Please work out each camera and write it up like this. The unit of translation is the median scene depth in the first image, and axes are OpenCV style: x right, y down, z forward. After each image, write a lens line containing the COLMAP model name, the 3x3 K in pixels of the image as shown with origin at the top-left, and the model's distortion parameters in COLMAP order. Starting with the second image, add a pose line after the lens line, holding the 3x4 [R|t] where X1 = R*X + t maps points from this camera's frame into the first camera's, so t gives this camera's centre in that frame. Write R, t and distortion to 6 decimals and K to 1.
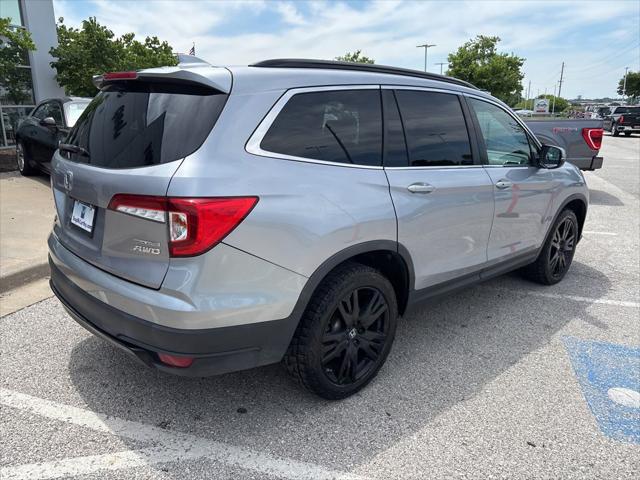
lens RADIAL K [[483.9, 0, 318.5], [0, 483.9, 236.1], [0, 0, 1]] dist [0.055864, -0.071462]
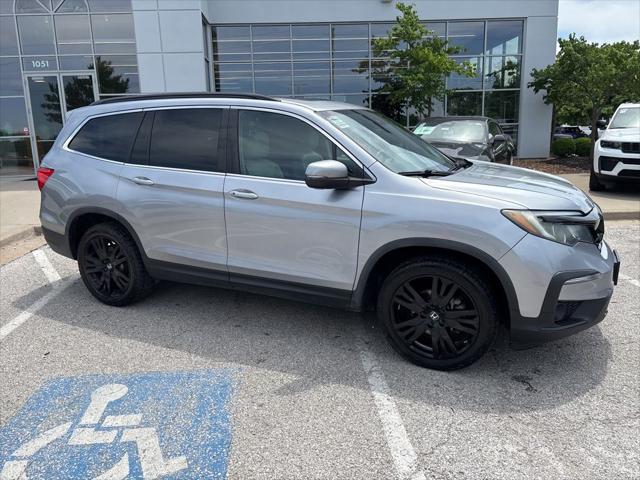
lens RADIAL K [[483.9, 0, 318.5], [0, 483.9, 236.1], [0, 0, 1]] dist [0.055864, -0.071462]
pose [[0.355998, 0.179857, -0.917015, 1.733215], [-0.207942, 0.971947, 0.109905, -0.209444], [0.911058, 0.151560, 0.383411, 0.980614]]
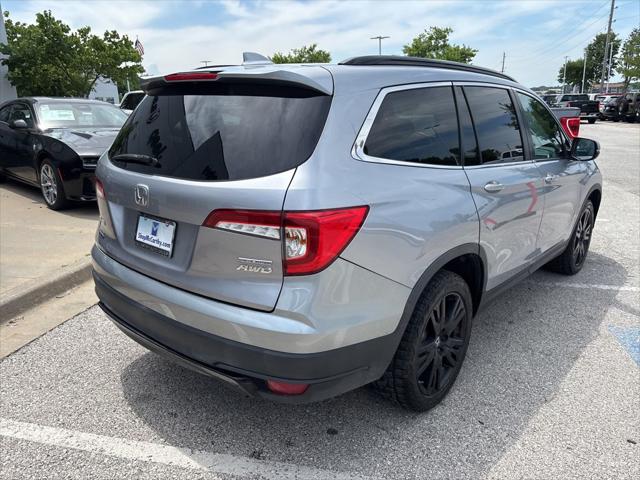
lens RADIAL K [[483.9, 0, 318.5], [0, 483.9, 236.1], [0, 0, 1]] dist [0.055864, -0.071462]
pose [[0.994602, -0.046110, 0.092956, -0.239056], [0.044840, 0.998871, 0.015709, -0.032759], [-0.093575, -0.011457, 0.995546, 0.066164]]
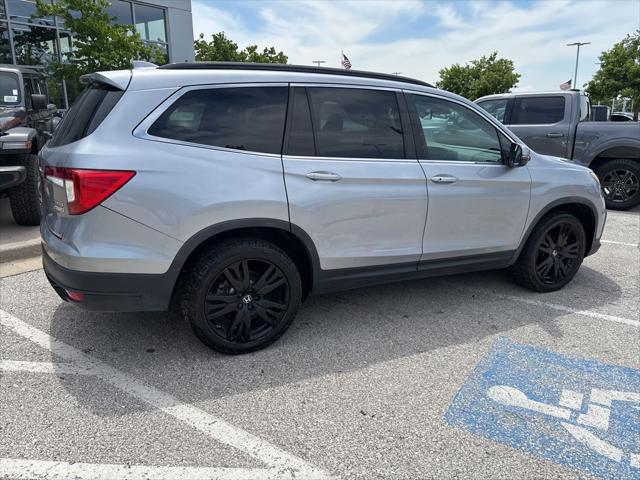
lens RADIAL K [[483.9, 0, 318.5], [0, 483.9, 236.1], [0, 0, 1]] dist [0.055864, -0.071462]
pose [[0.956415, 0.069639, -0.283584, 0.538249], [-0.072702, 0.997354, -0.000275, 0.039374], [0.282815, 0.020880, 0.958947, -0.054861]]
